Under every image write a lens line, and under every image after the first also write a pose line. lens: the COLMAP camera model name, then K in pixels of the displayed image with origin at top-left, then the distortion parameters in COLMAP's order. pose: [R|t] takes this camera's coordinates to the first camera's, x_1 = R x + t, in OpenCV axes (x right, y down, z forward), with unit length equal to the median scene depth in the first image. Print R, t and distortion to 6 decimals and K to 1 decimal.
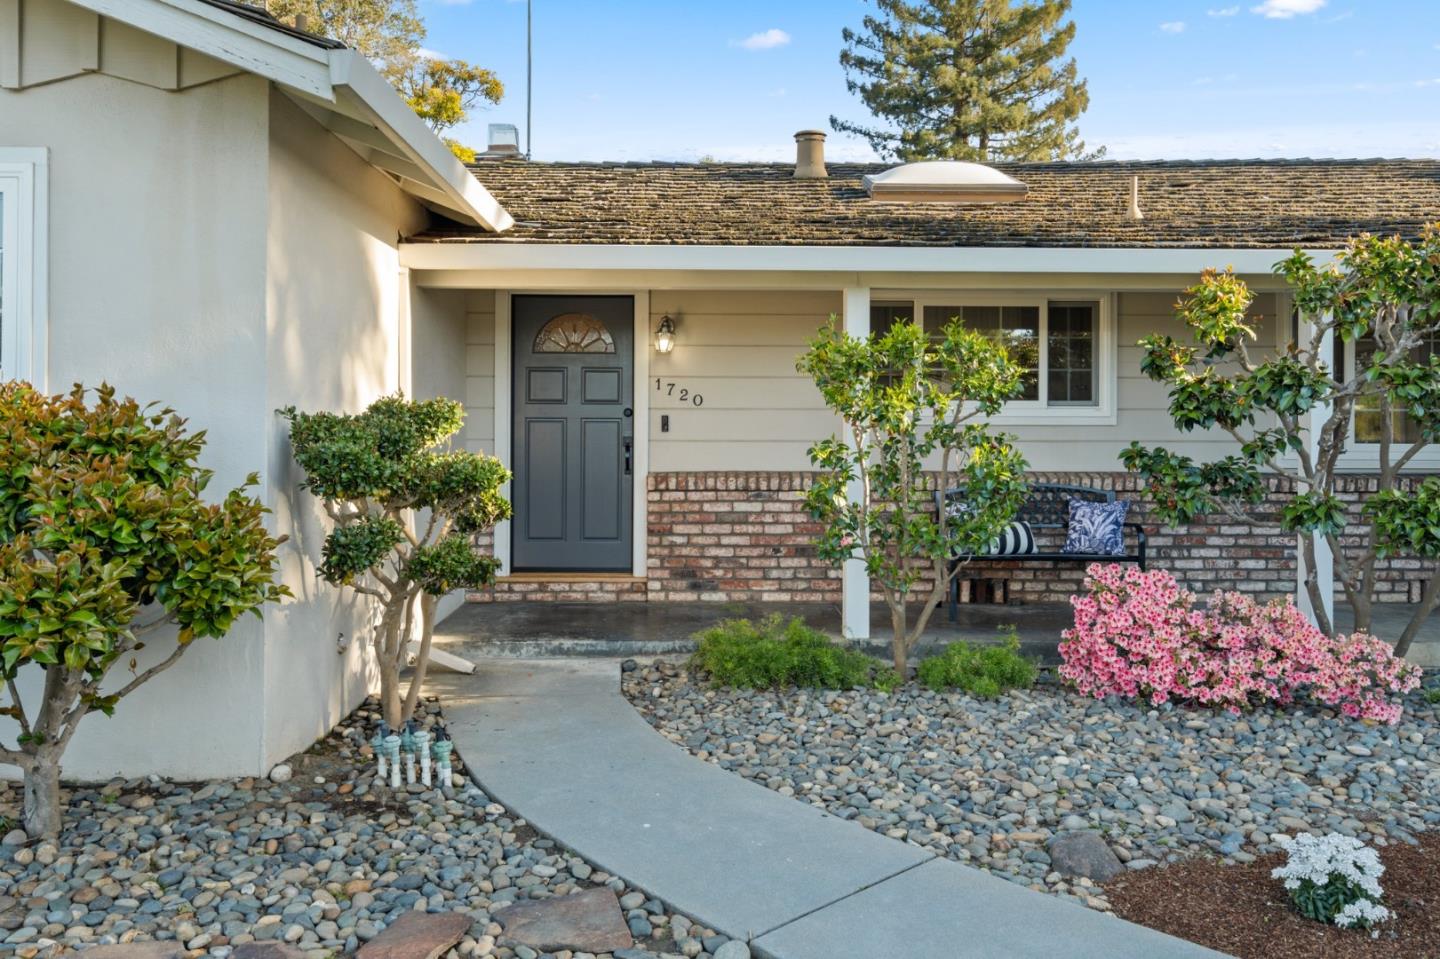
lens RADIAL K [[1105.8, 0, 719.8], [0, 1105.8, 437.6], [0, 0, 1]] dist [0.003167, 0.000654]
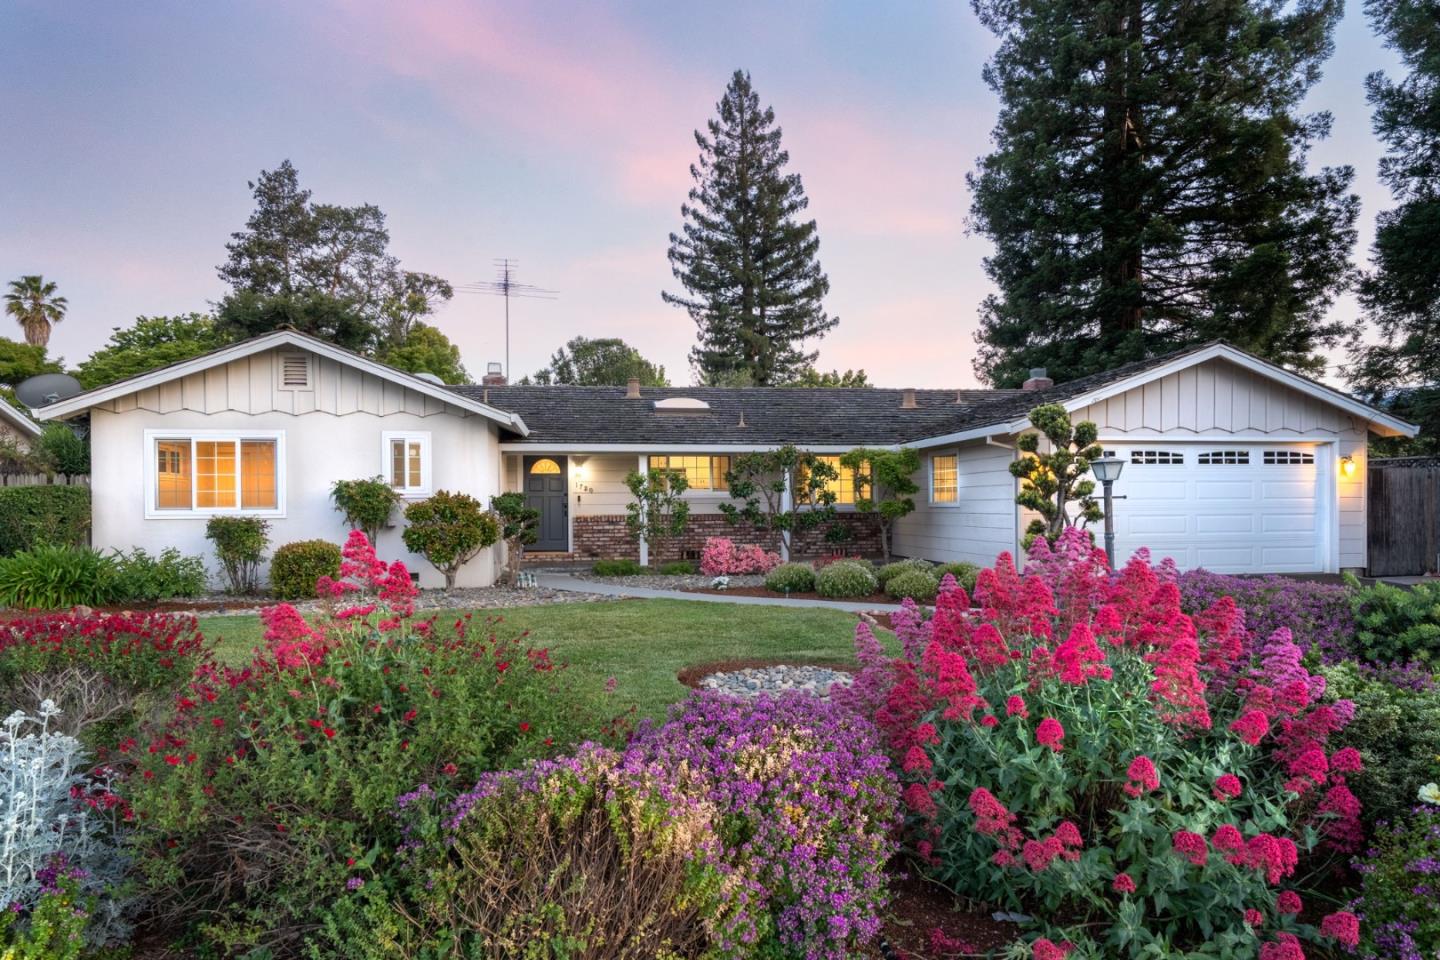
lens RADIAL K [[823.8, 0, 721.9], [0, 823.8, 529.0], [0, 0, 1]] dist [-0.027690, 0.000416]
pose [[0.987019, -0.014810, 0.159917, -0.005709], [0.010656, 0.999584, 0.026802, 0.002764], [-0.160248, -0.024750, 0.986767, -0.245399]]
